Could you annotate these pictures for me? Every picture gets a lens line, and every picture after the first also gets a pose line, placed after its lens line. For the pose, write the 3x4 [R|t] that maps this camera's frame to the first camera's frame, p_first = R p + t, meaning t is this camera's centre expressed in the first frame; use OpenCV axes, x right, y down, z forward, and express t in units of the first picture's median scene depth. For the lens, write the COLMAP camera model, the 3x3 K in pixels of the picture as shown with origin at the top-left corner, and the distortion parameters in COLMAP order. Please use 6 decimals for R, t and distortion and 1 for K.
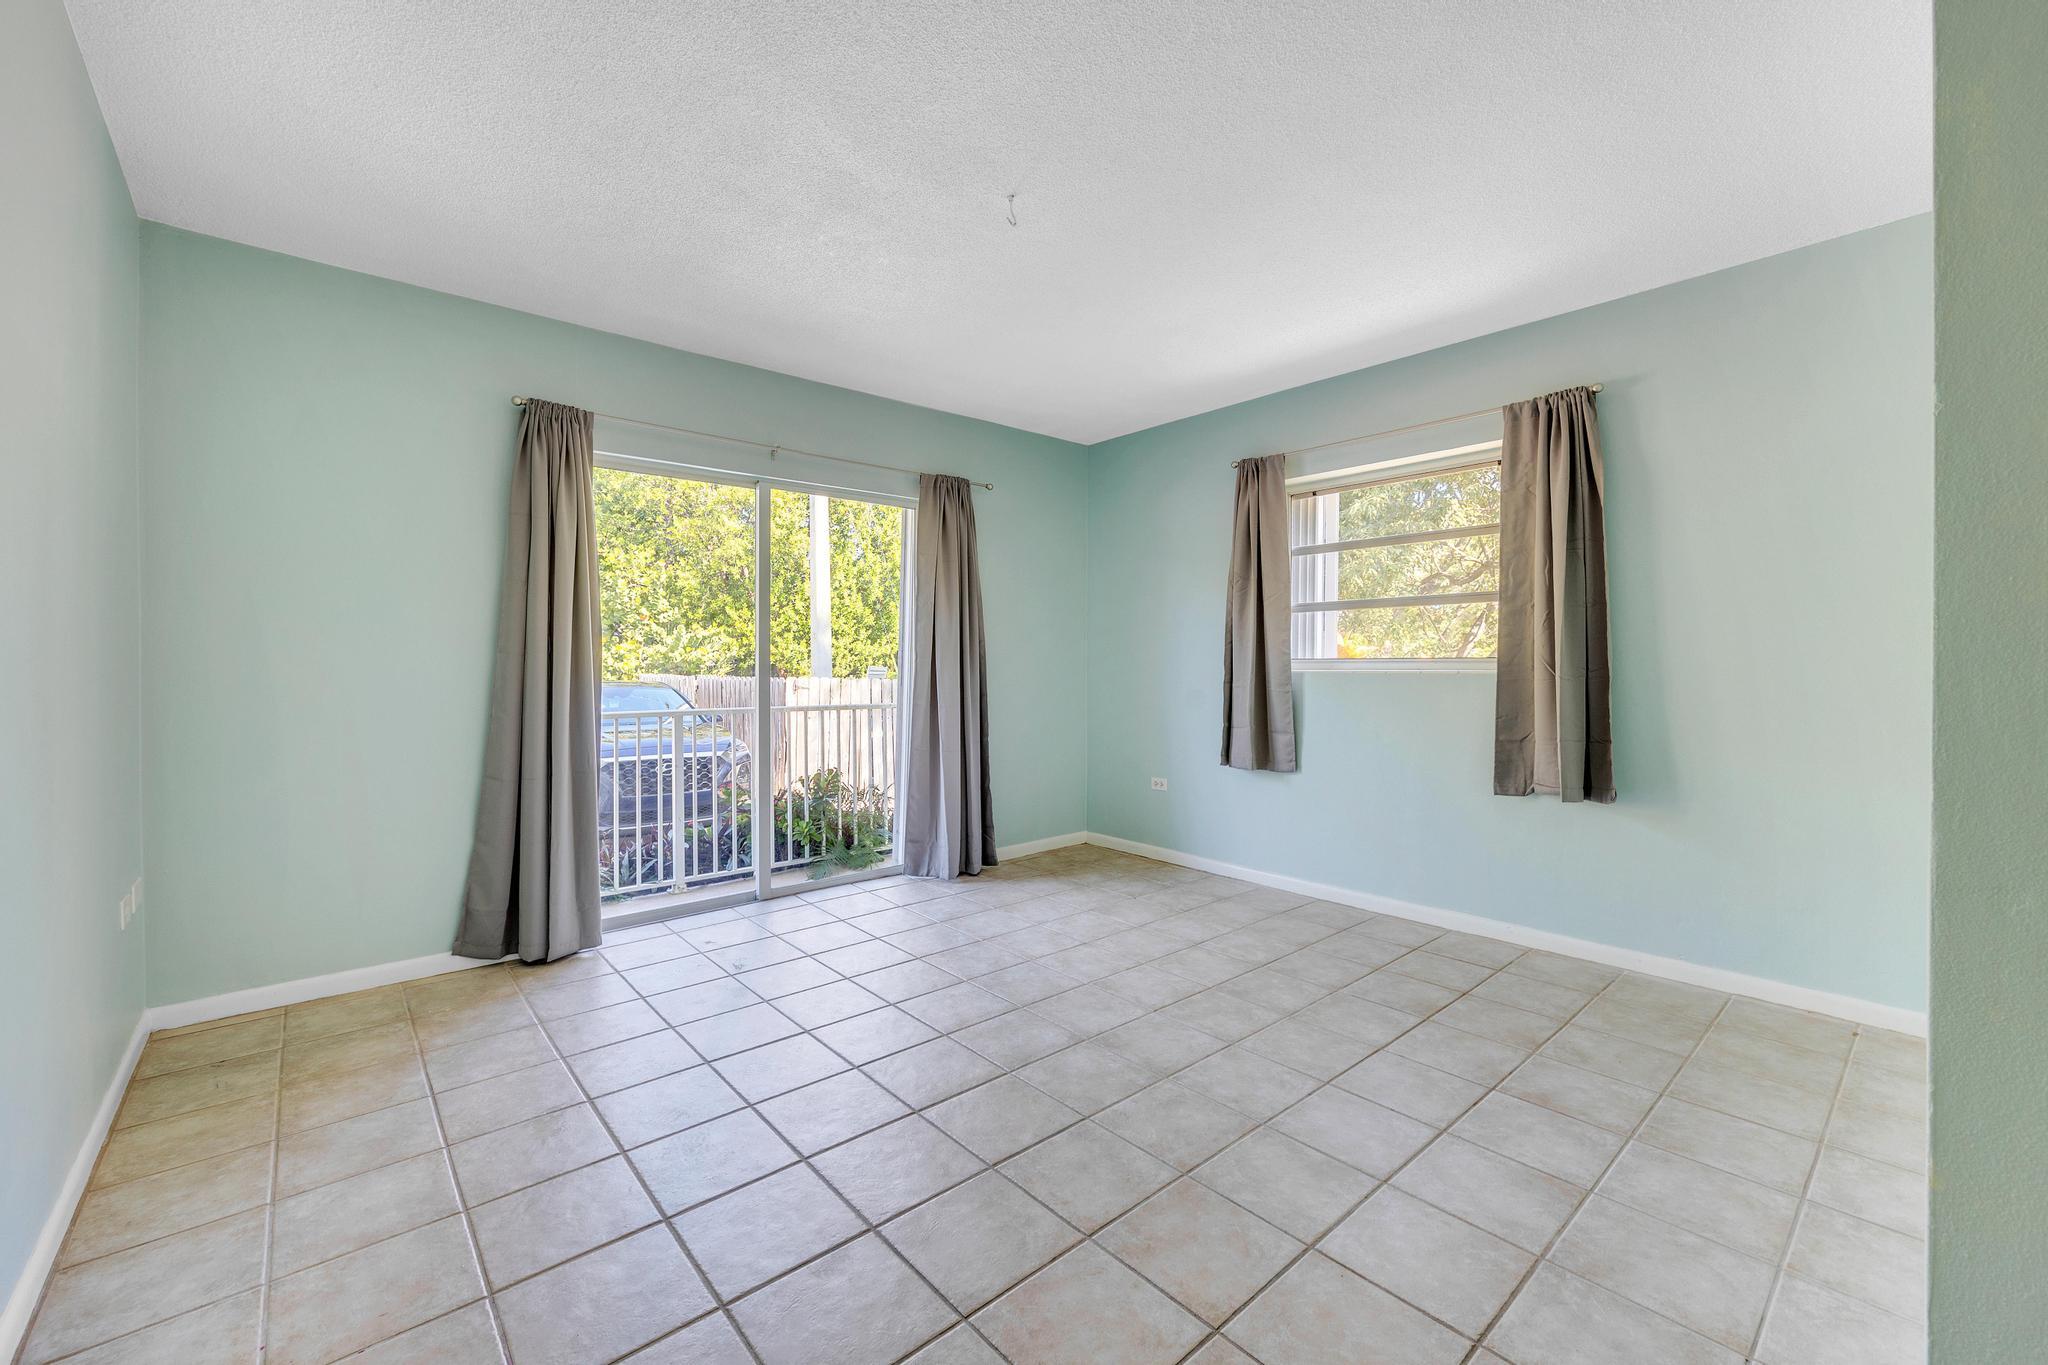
lens RADIAL K [[820.4, 0, 1036.5], [0, 820.4, 671.0], [0, 0, 1]] dist [-0.002956, -0.000886]
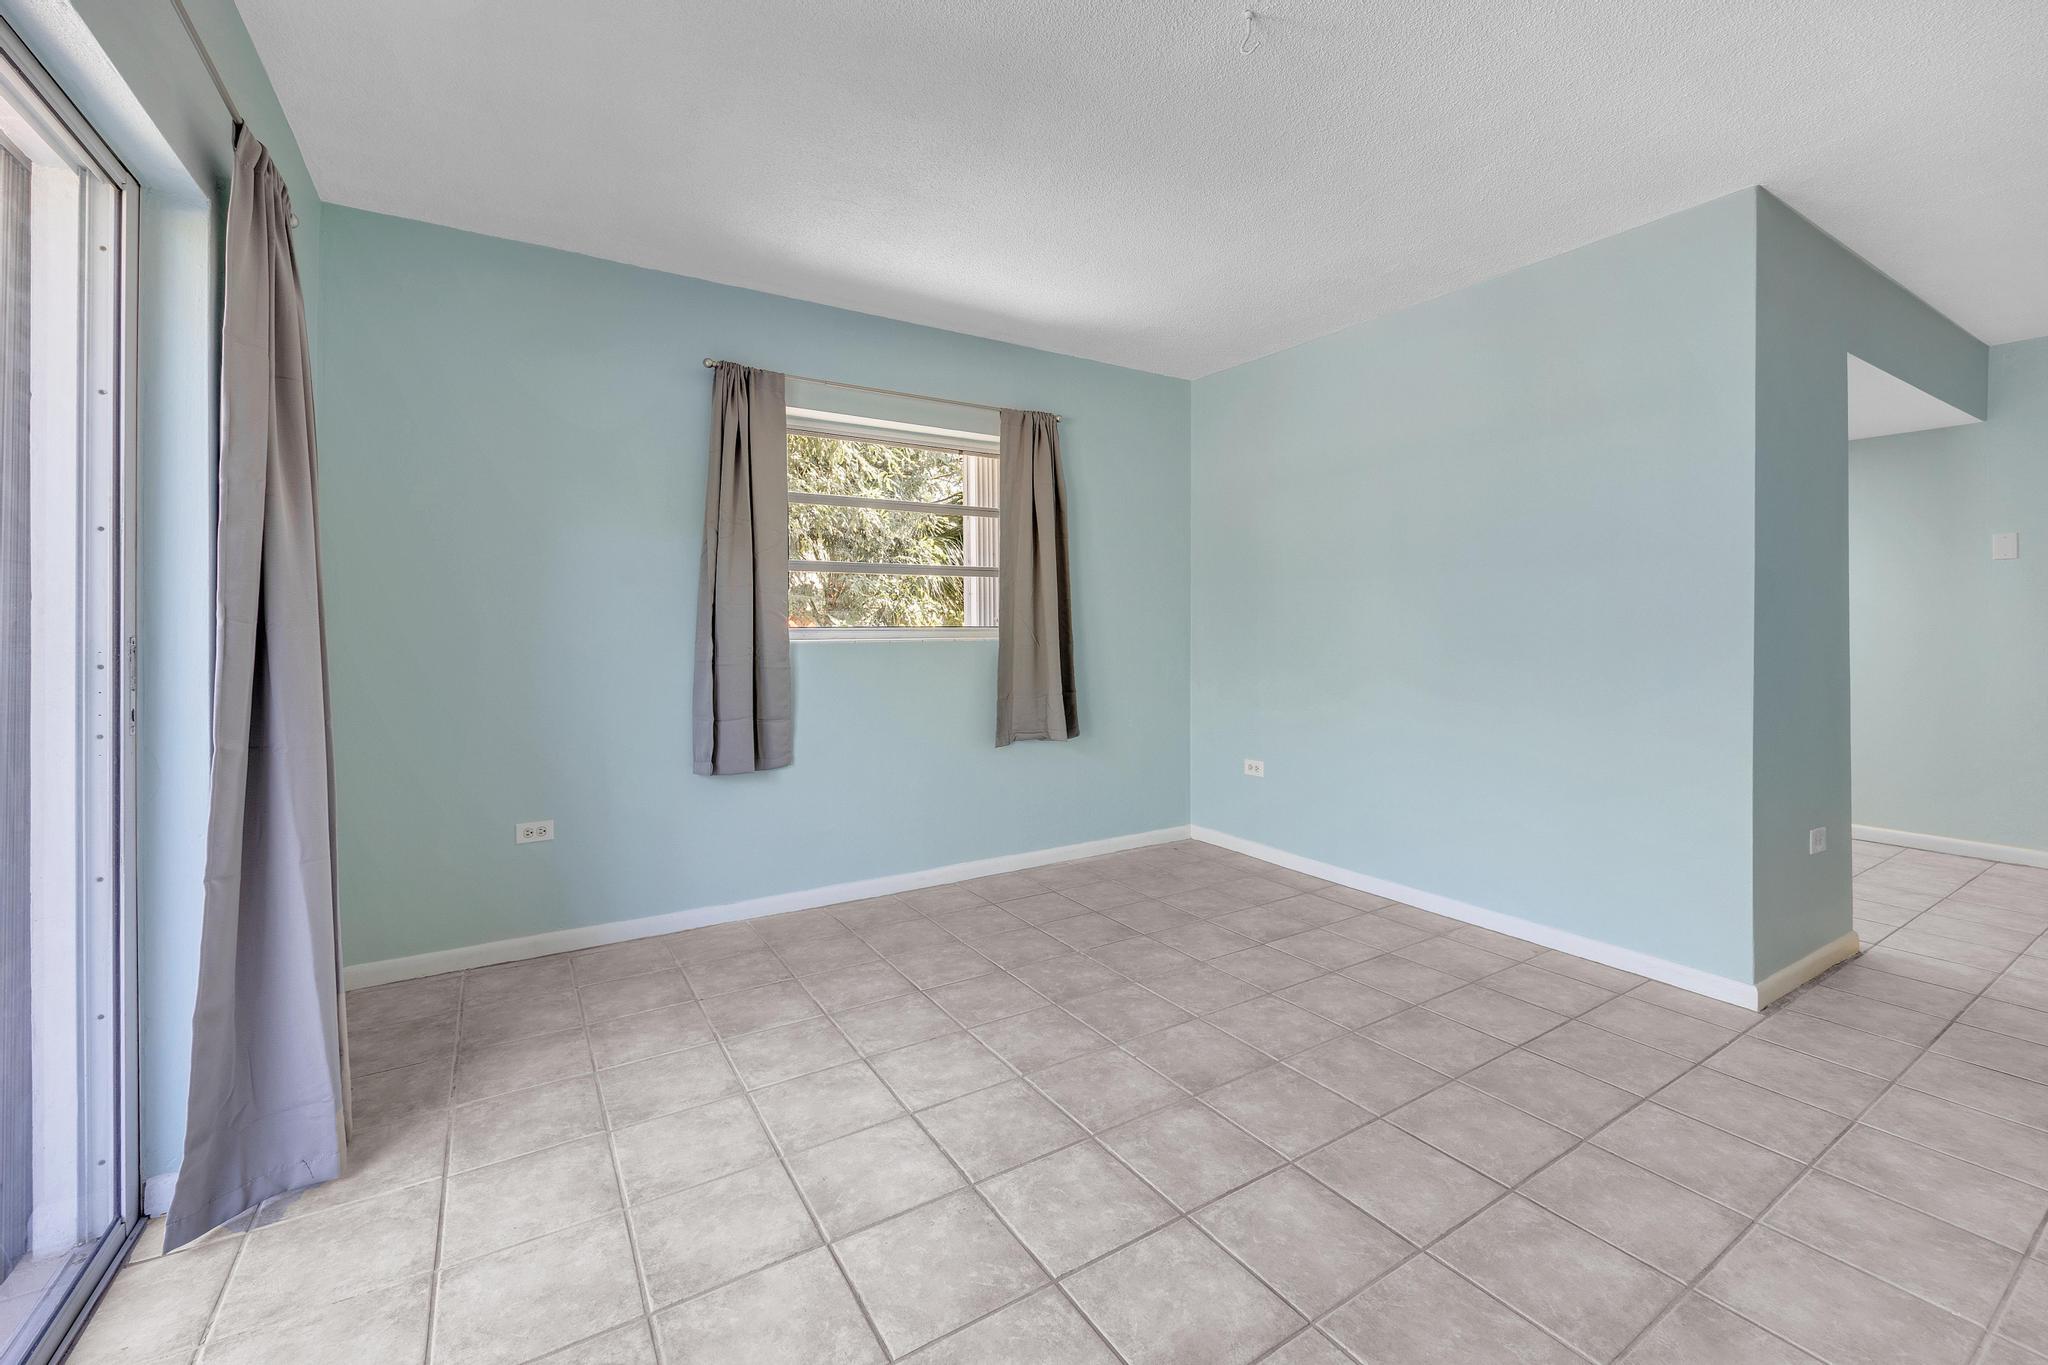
lens RADIAL K [[854.3, 0, 1011.4], [0, 854.3, 632.3], [0, 0, 1]] dist [-0.006239, 0.001141]
pose [[0.168161, -0.003113, 0.985755, -0.625228], [0.017285, 0.999851, 0.000208, -0.008289], [-0.985608, 0.017003, 0.168189, 0.807515]]
